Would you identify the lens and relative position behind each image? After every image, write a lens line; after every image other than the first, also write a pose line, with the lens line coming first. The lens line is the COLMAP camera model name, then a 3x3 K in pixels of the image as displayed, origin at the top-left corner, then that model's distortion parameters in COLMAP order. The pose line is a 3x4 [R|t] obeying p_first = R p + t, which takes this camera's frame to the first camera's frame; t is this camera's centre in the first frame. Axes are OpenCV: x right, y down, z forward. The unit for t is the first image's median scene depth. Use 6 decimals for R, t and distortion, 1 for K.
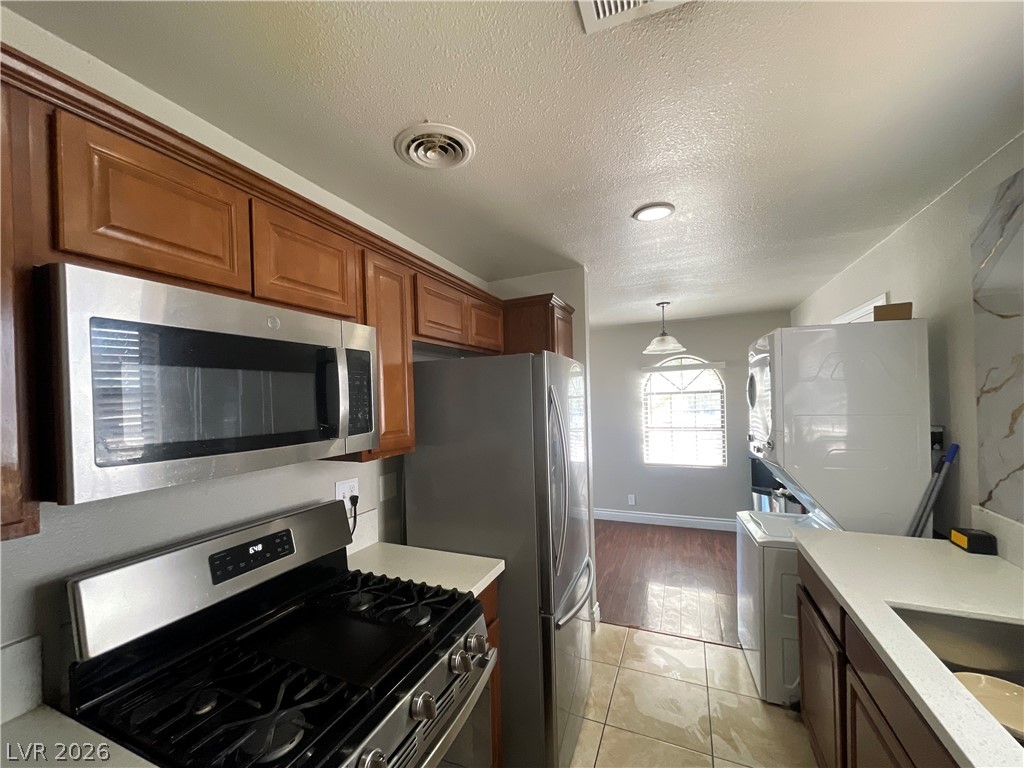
lens RADIAL K [[413.6, 0, 501.4], [0, 413.6, 405.3], [0, 0, 1]] dist [-0.010468, 0.000254]
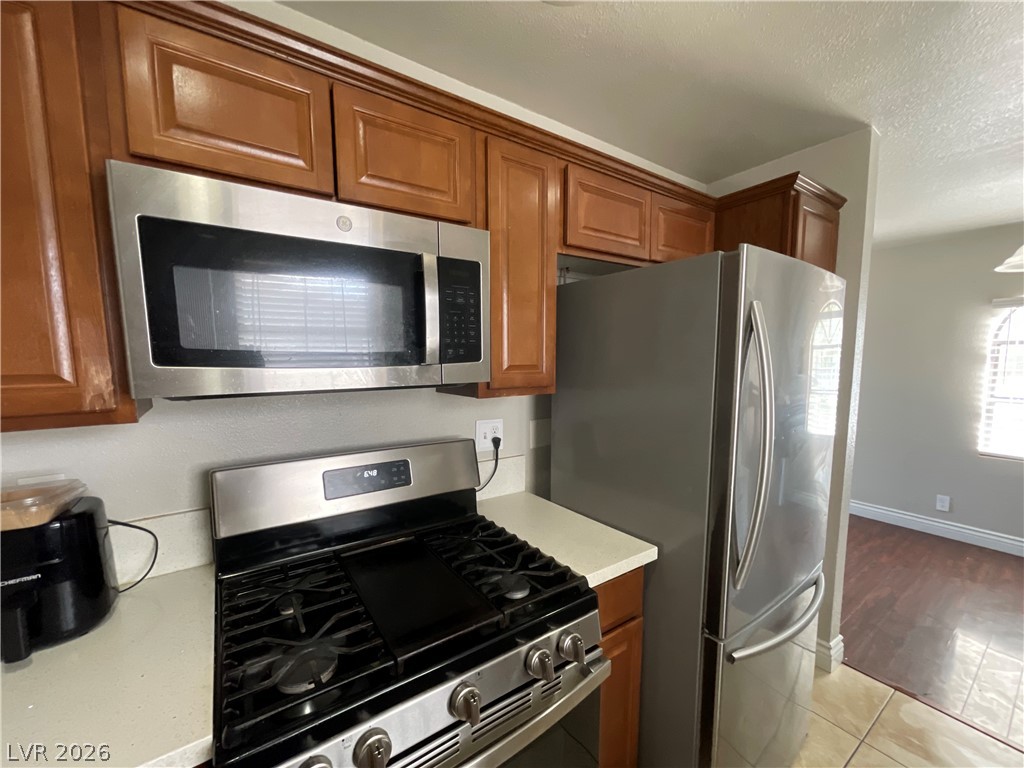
lens RADIAL K [[413.6, 0, 501.4], [0, 413.6, 405.3], [0, 0, 1]] dist [-0.010468, 0.000254]
pose [[0.849276, 0.075830, -0.522475, 0.127429], [-0.022366, 0.993911, 0.107896, 0.049772], [0.527475, -0.079948, 0.845800, 0.237681]]
